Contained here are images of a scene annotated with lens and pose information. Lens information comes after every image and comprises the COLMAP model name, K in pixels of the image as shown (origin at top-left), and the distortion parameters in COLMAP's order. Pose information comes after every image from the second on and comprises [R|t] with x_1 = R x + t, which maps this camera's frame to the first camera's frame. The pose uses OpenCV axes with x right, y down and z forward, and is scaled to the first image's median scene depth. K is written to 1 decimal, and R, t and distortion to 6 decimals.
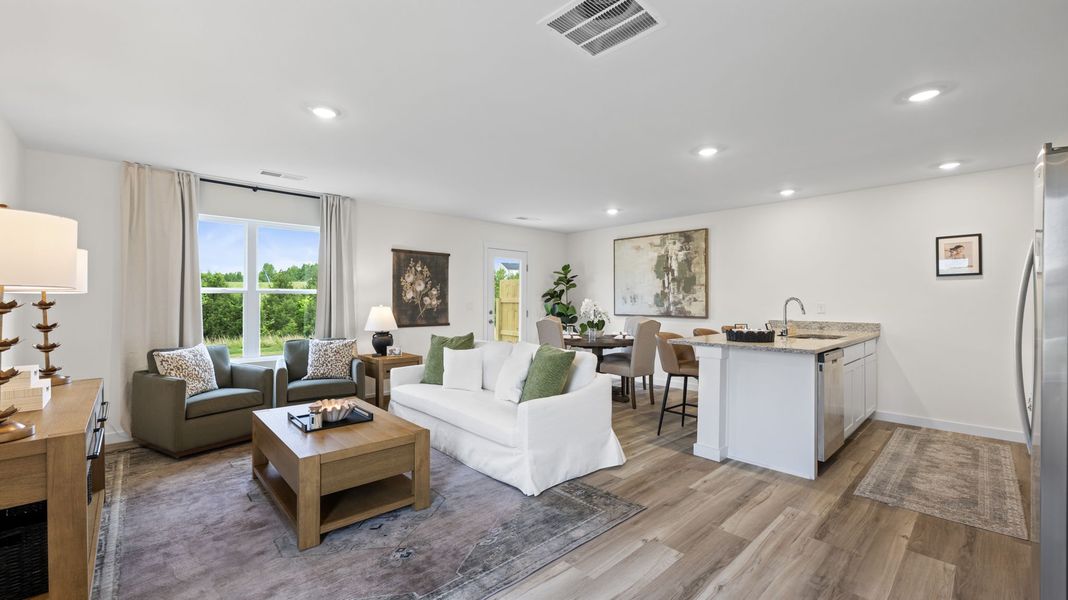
lens RADIAL K [[432.1, 0, 530.0], [0, 432.1, 300.2], [0, 0, 1]] dist [-0.003797, 0.000058]
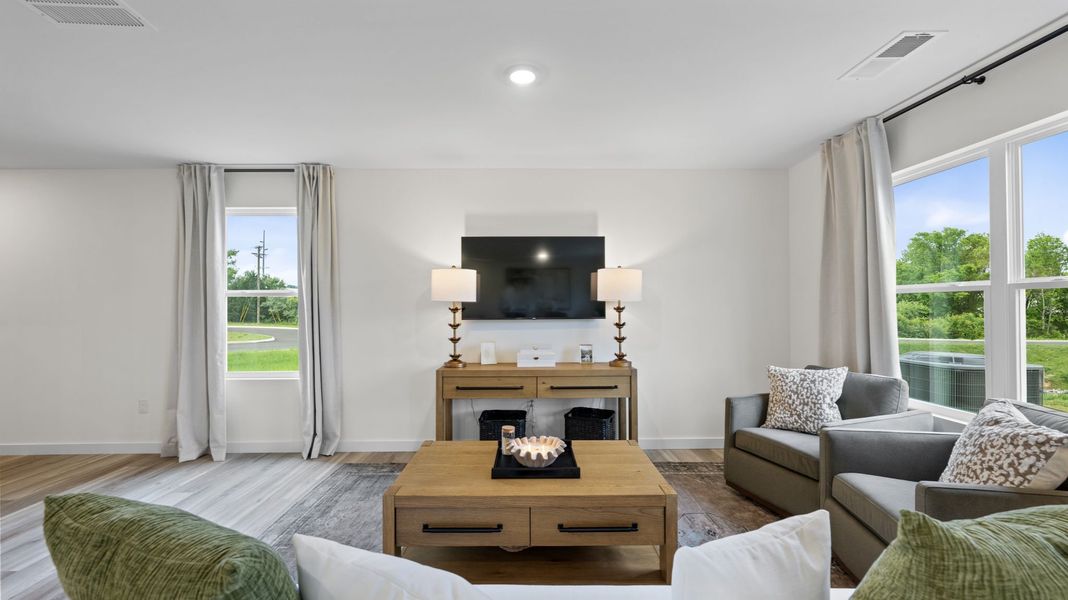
lens RADIAL K [[425.6, 0, 528.4], [0, 425.6, 302.1], [0, 0, 1]] dist [-0.002626, -0.000393]
pose [[-0.671972, -0.004584, -0.740562, 0.063356], [0.004625, 0.999935, -0.010386, 0.000017], [0.740562, -0.010404, -0.671907, 0.876393]]
